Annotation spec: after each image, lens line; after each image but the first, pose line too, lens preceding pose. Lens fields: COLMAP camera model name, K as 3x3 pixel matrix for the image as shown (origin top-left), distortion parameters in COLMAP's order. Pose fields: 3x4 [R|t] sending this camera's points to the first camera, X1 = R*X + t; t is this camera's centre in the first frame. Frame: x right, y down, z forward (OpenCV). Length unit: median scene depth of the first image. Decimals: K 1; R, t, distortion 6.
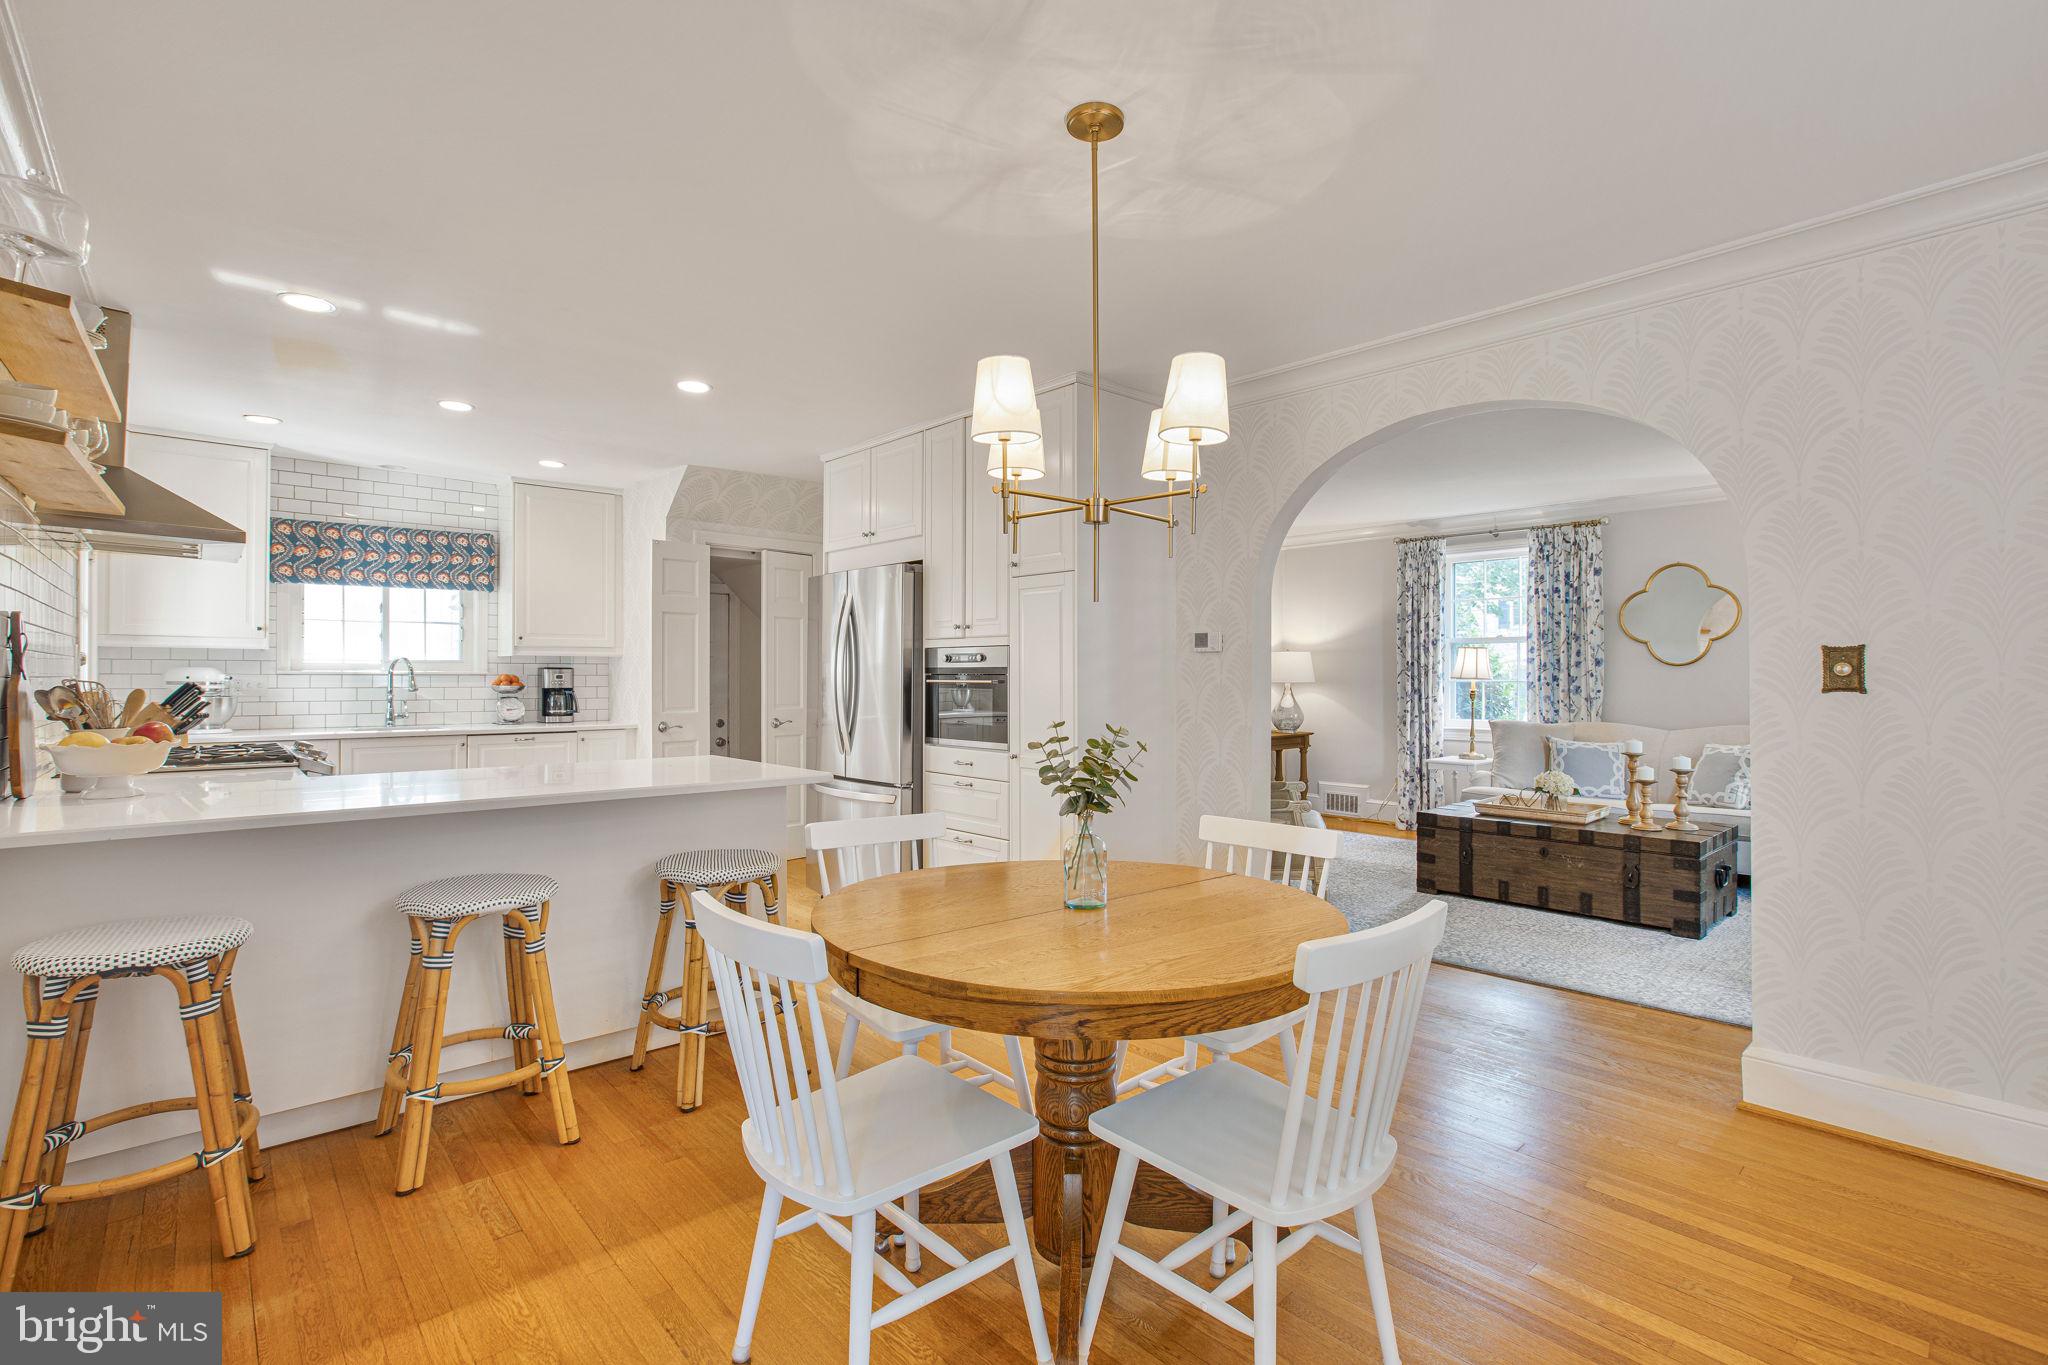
lens RADIAL K [[941.6, 0, 1016.7], [0, 941.6, 676.3], [0, 0, 1]] dist [-0.033895, 0.017978]
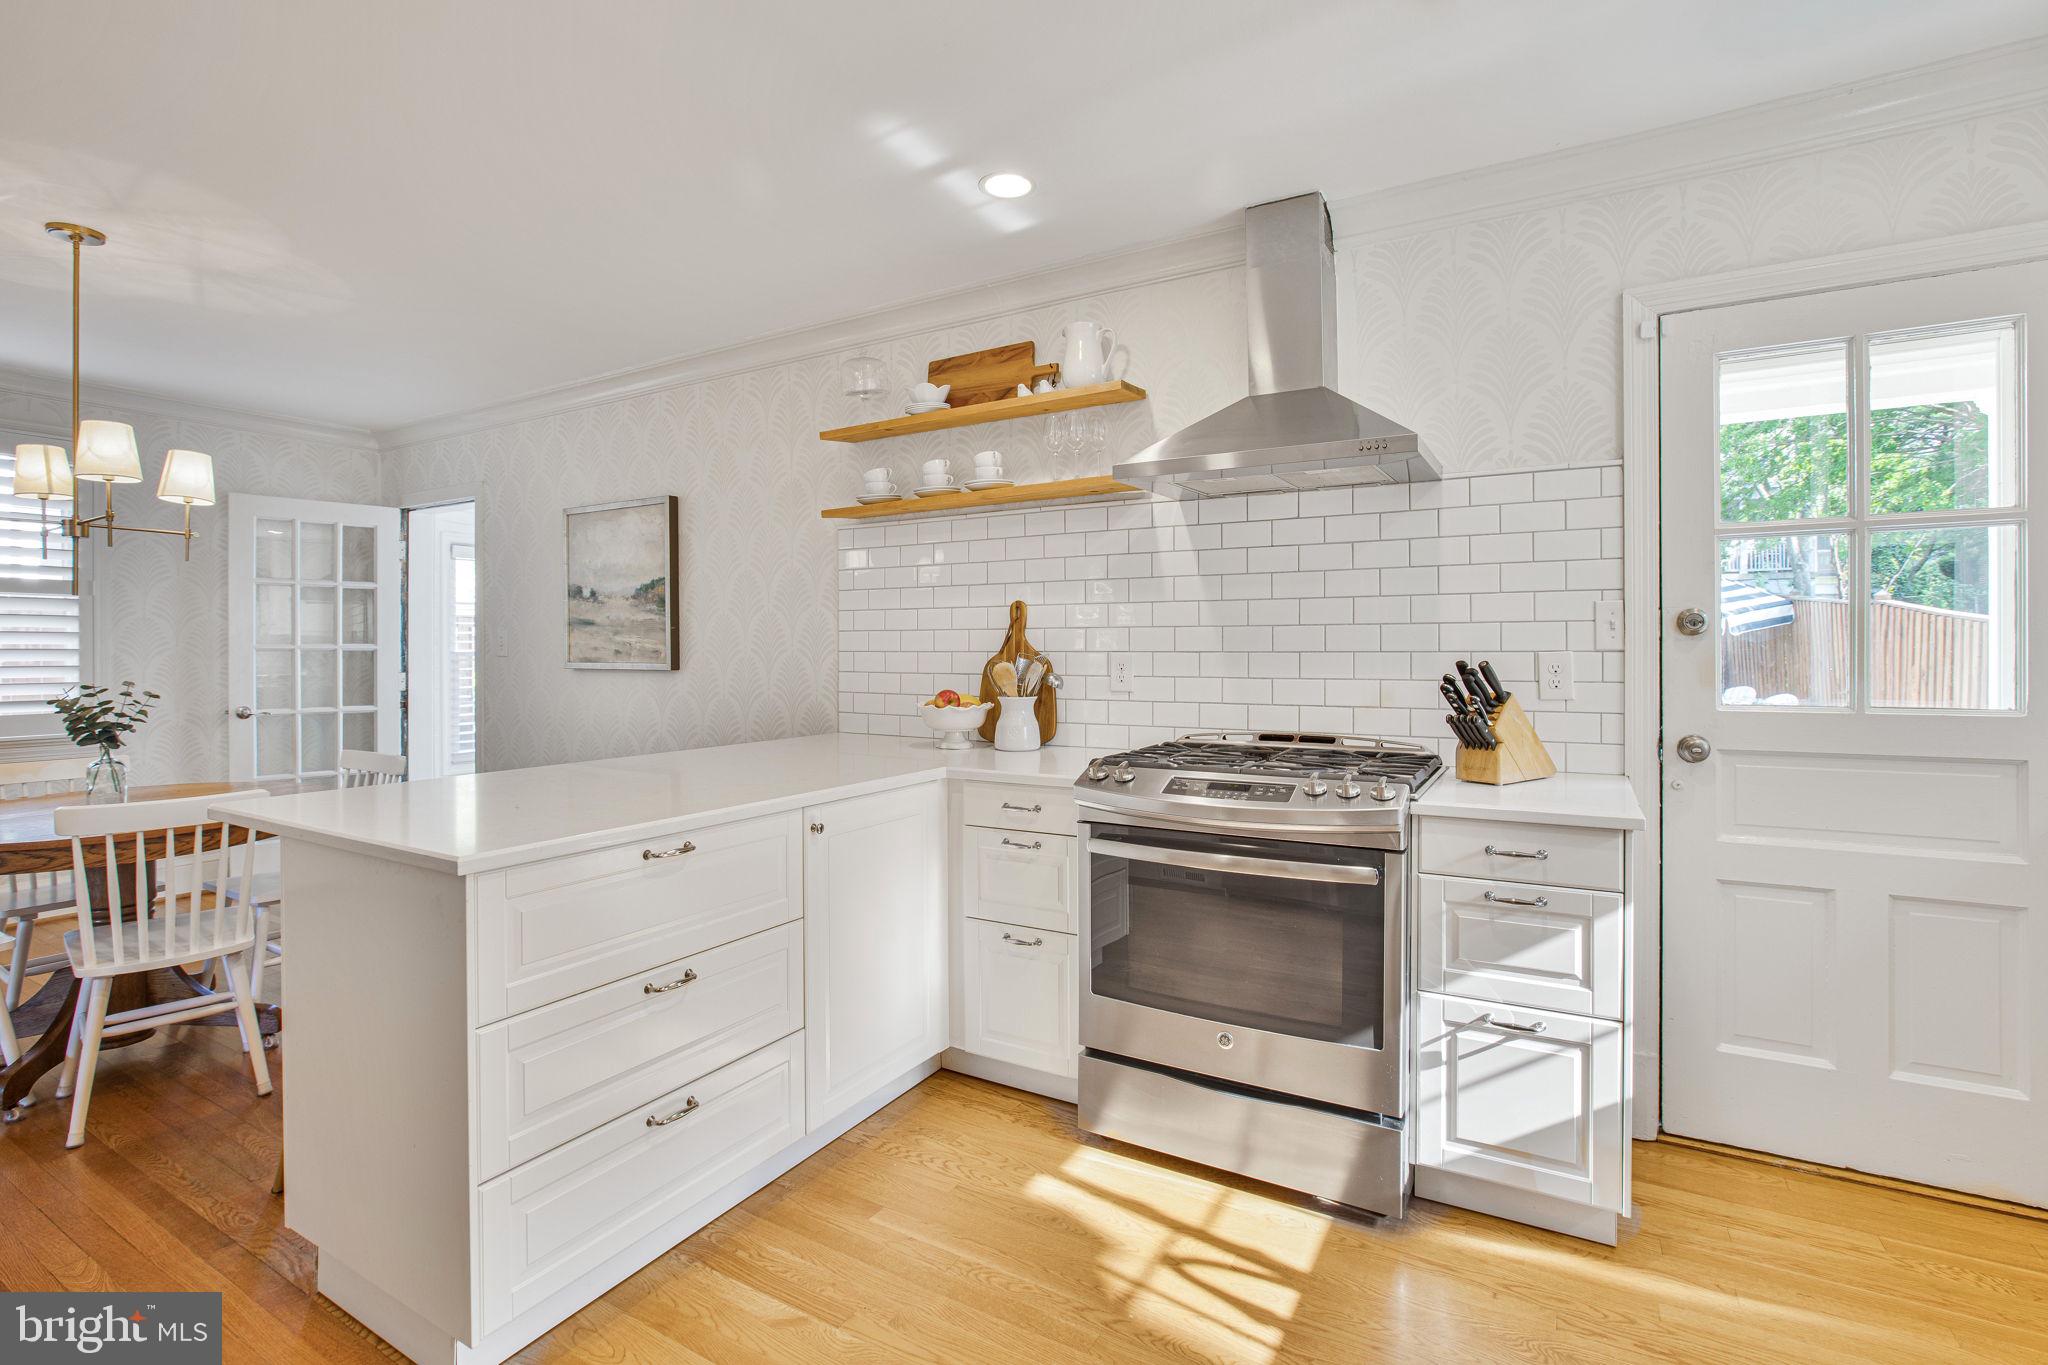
lens RADIAL K [[935.7, 0, 1015.9], [0, 935.7, 654.5], [0, 0, 1]] dist [-0.052606, 0.025799]
pose [[-0.951861, -0.000313, -0.306531, -0.304668], [-0.001120, 0.999996, 0.002458, 0.000826], [0.306529, 0.002683, -0.951857, 1.015789]]
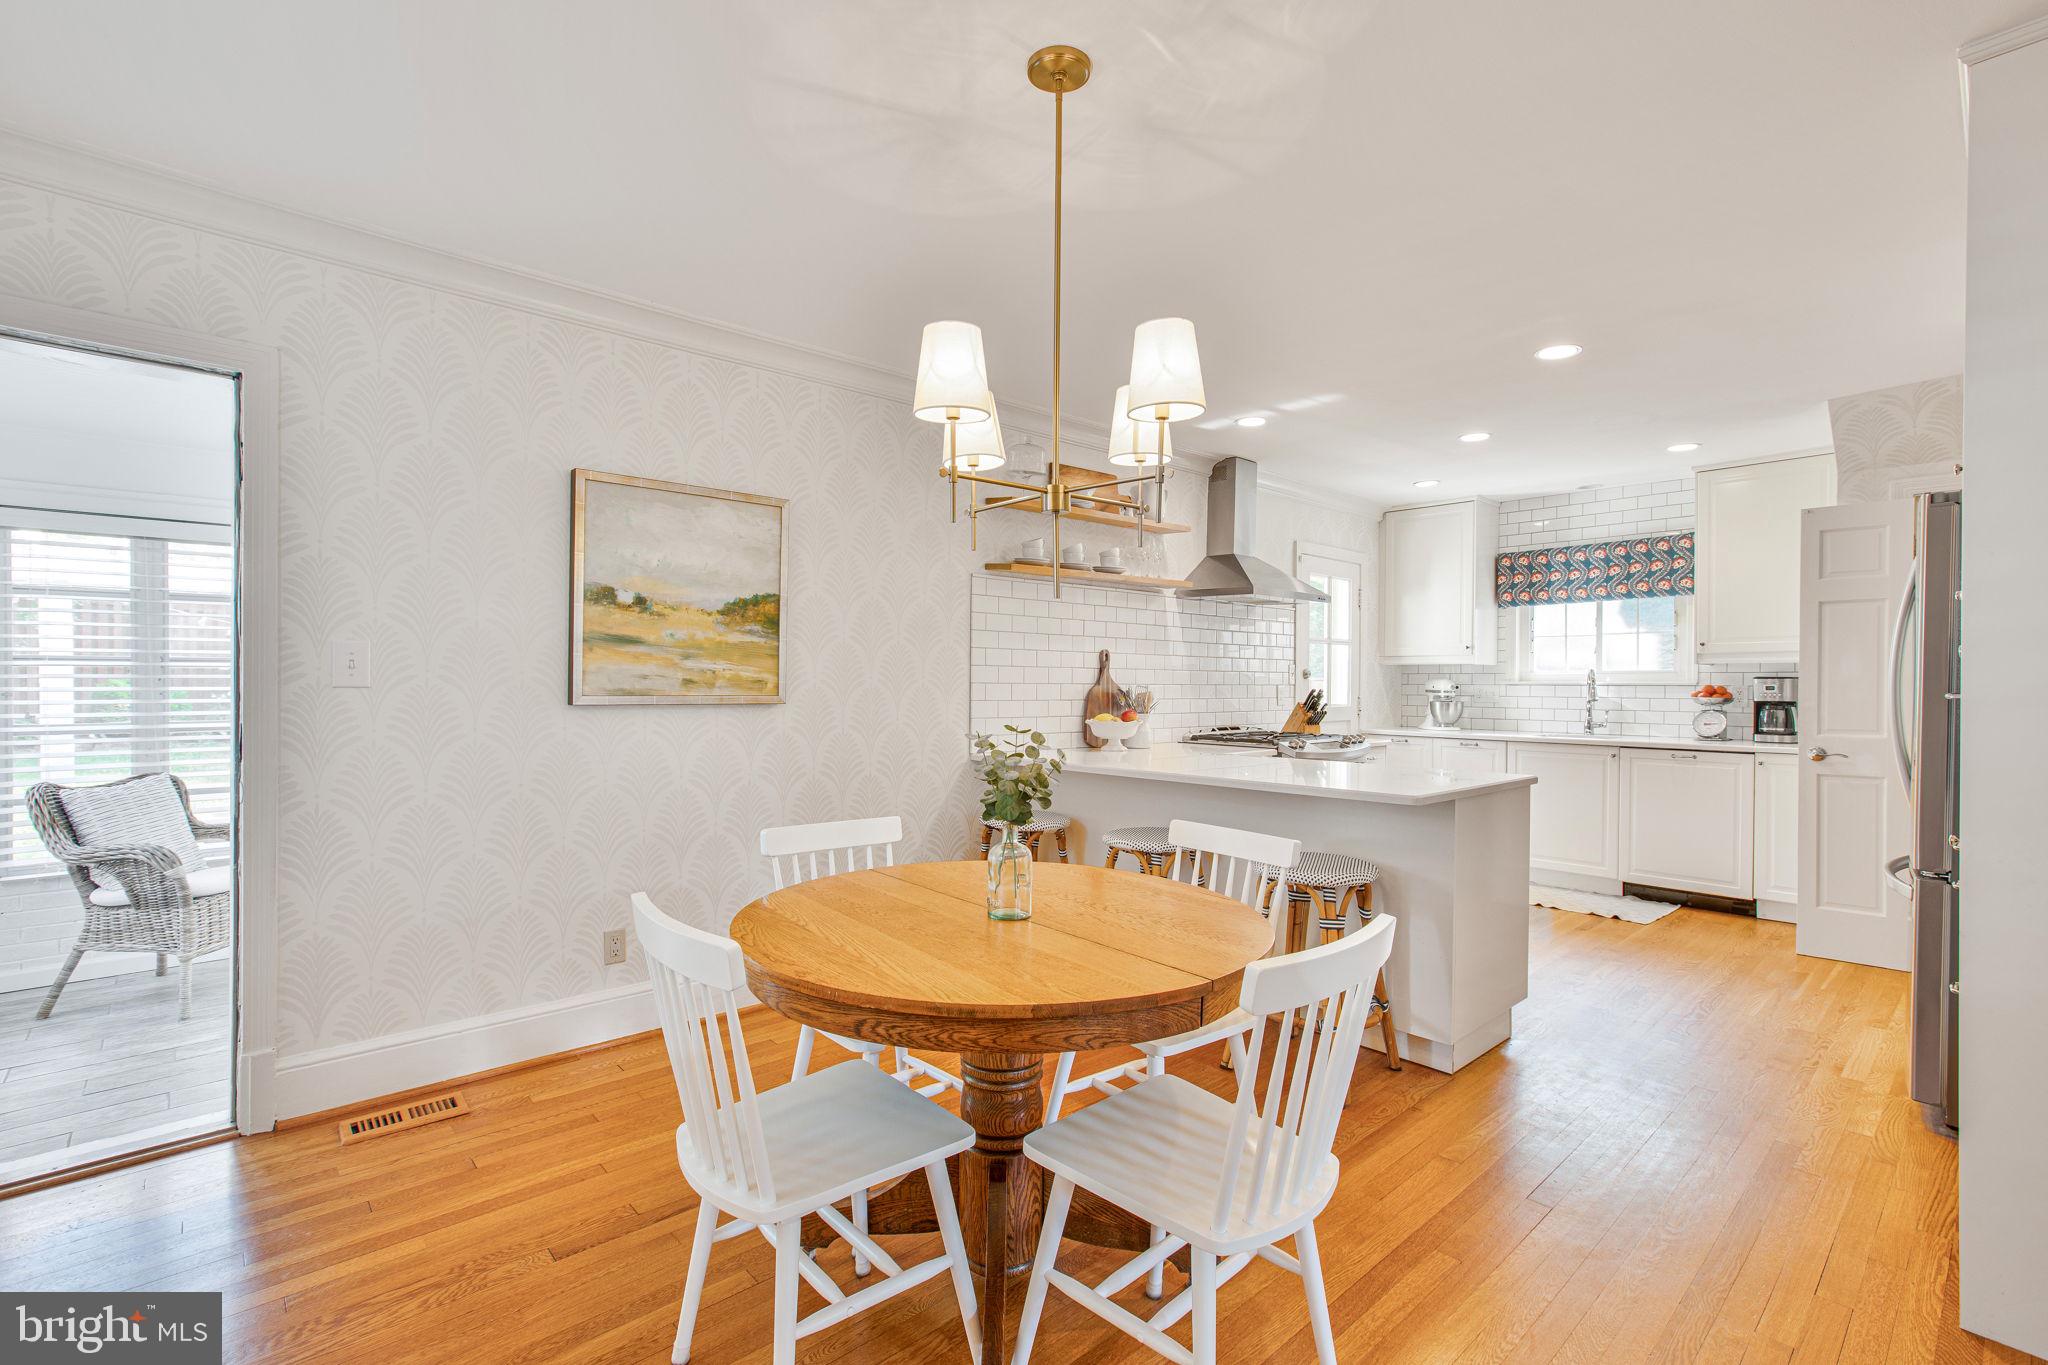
lens RADIAL K [[924.5, 0, 1006.4], [0, 924.5, 693.4], [0, 0, 1]] dist [-0.046396, 0.026408]
pose [[-0.010466, 0.008001, -0.999913, 0.375916], [-0.005160, 0.999954, 0.008056, 0.002761], [0.999932, 0.005244, -0.010424, 0.369217]]
